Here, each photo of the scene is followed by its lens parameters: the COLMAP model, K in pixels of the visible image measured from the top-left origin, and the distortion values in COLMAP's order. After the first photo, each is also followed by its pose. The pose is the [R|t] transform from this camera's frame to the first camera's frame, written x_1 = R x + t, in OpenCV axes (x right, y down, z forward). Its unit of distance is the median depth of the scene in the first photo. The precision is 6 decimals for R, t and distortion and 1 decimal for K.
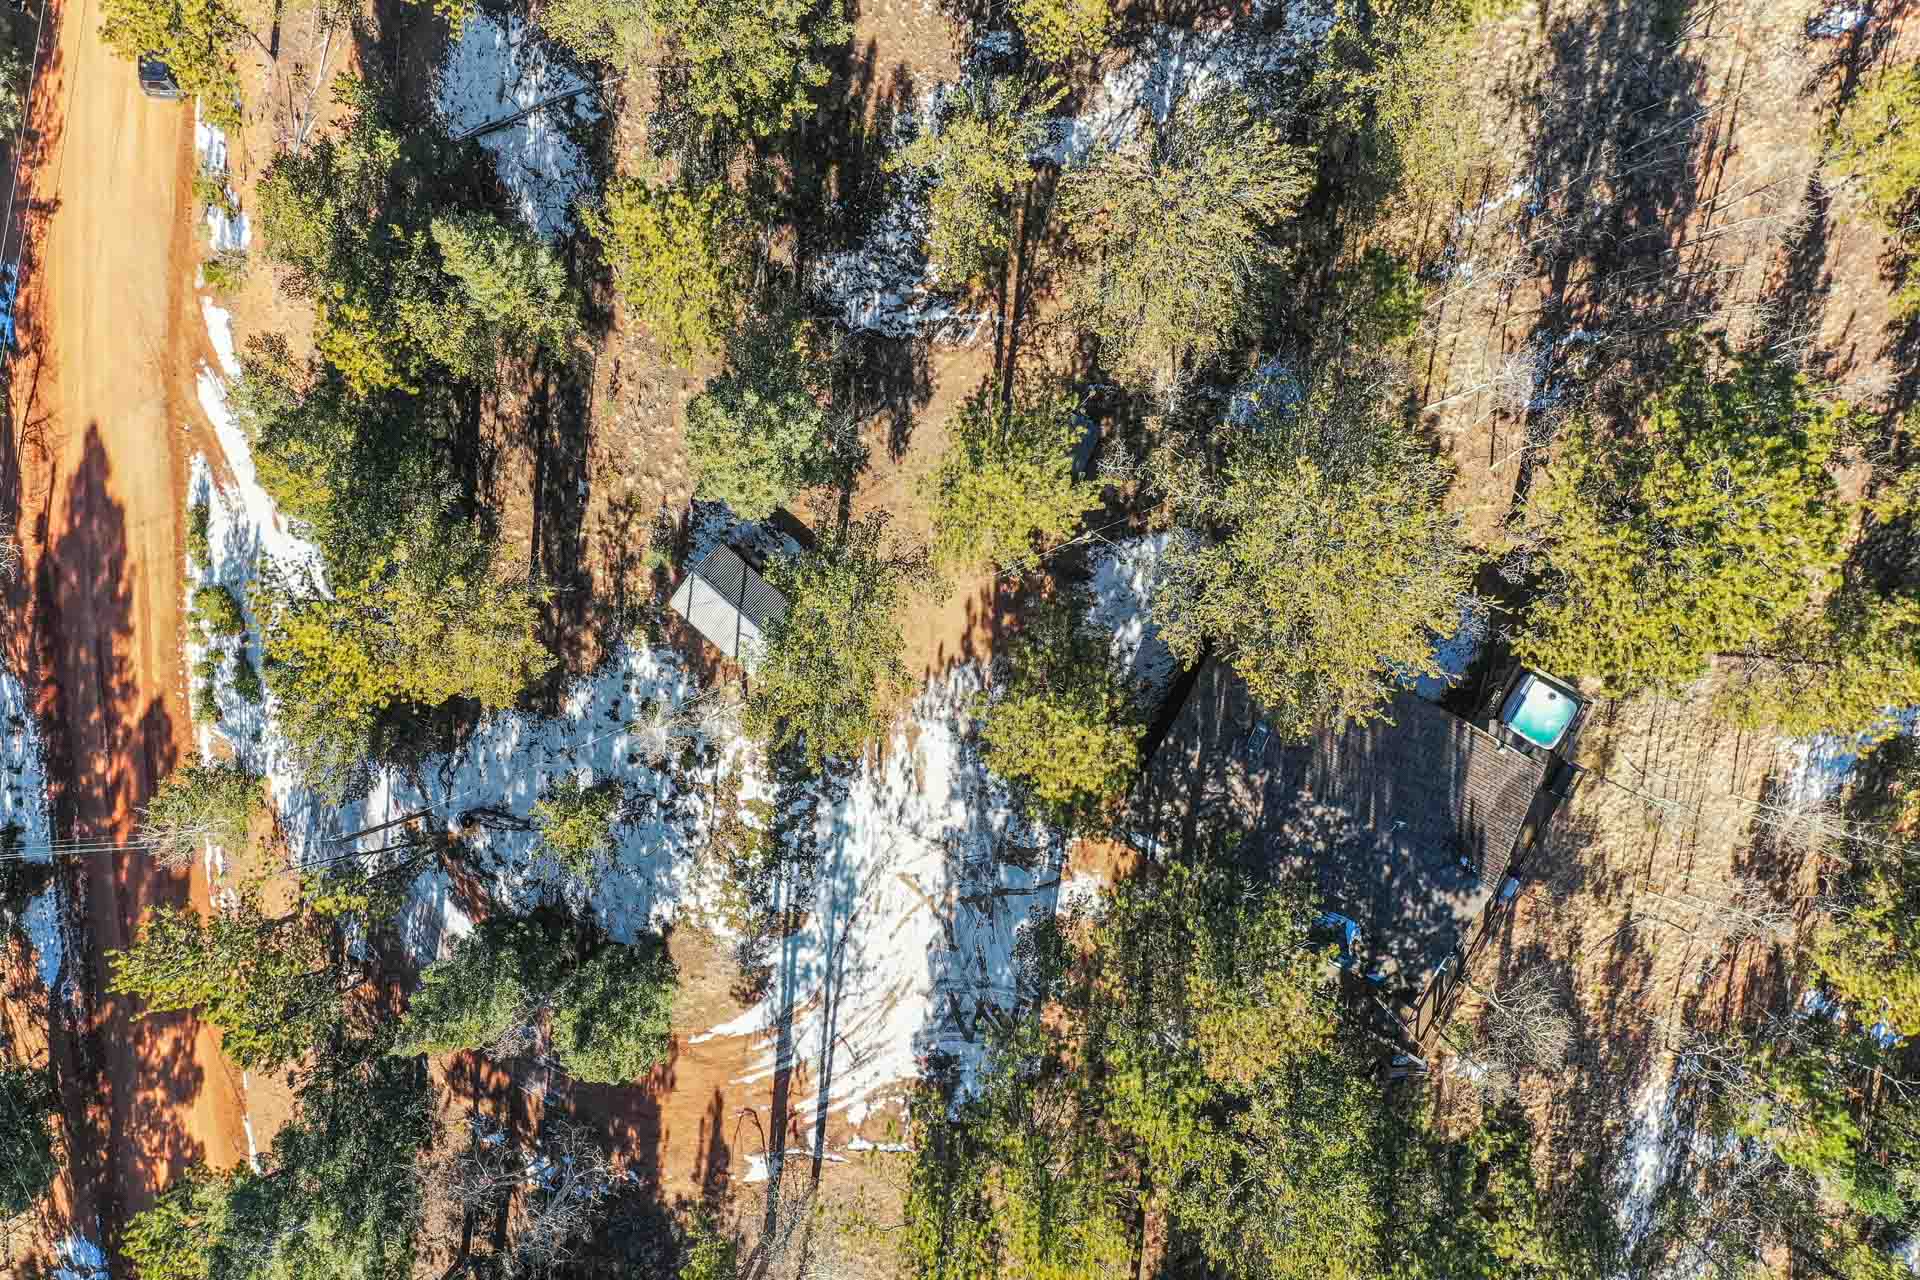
lens RADIAL K [[1499.4, 0, 962.3], [0, 1499.4, 635.7], [0, 0, 1]] dist [0.035129, 0.006141]
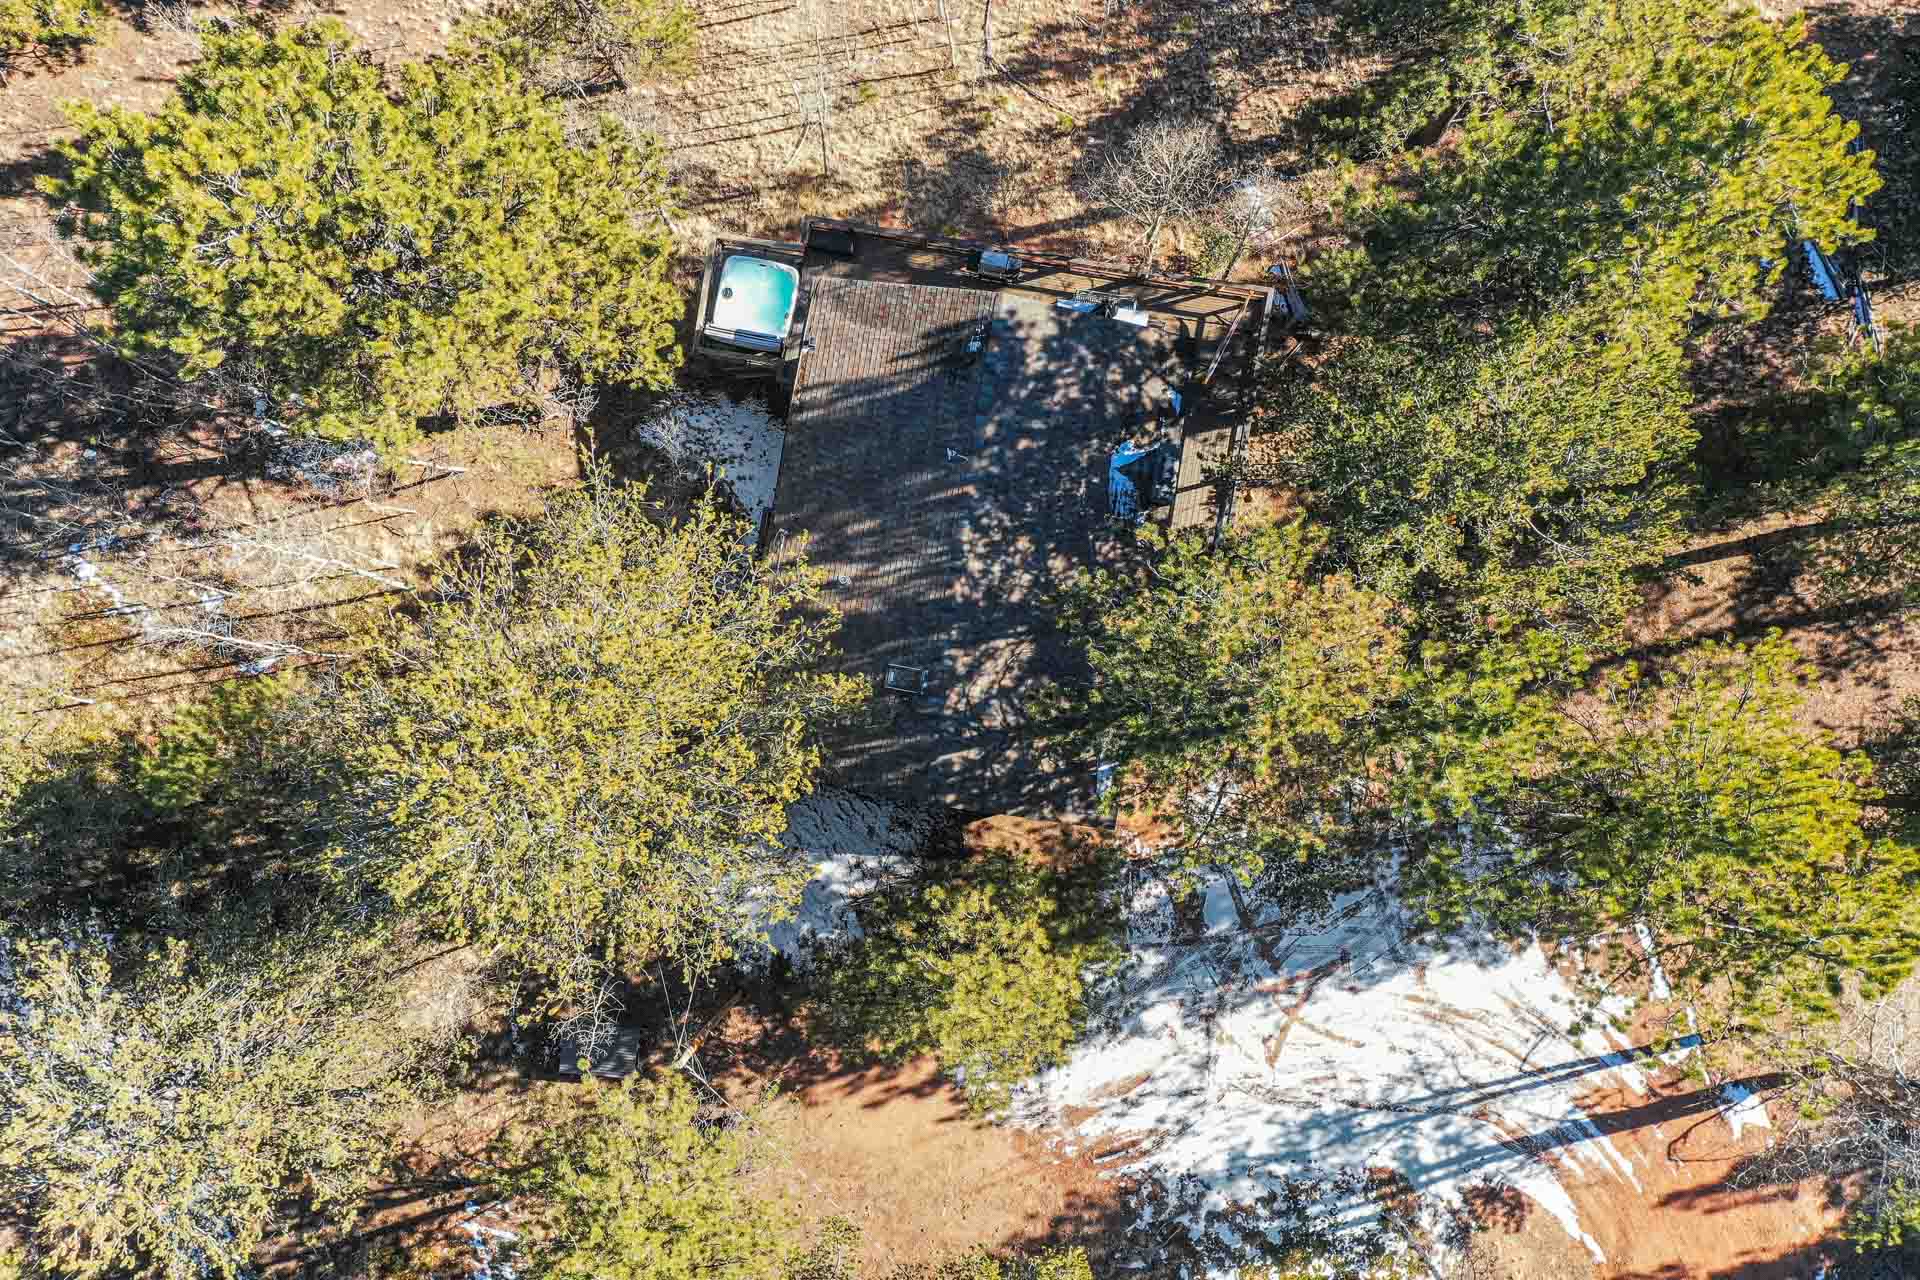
lens RADIAL K [[1499.4, 0, 962.3], [0, 1499.4, 635.7], [0, 0, 1]] dist [0.035129, 0.006141]
pose [[-0.327820, -0.943376, 0.050749, 0.158265], [0.943511, -0.329660, -0.033342, 0.112447], [0.048184, 0.036952, 0.998155, 0.284680]]
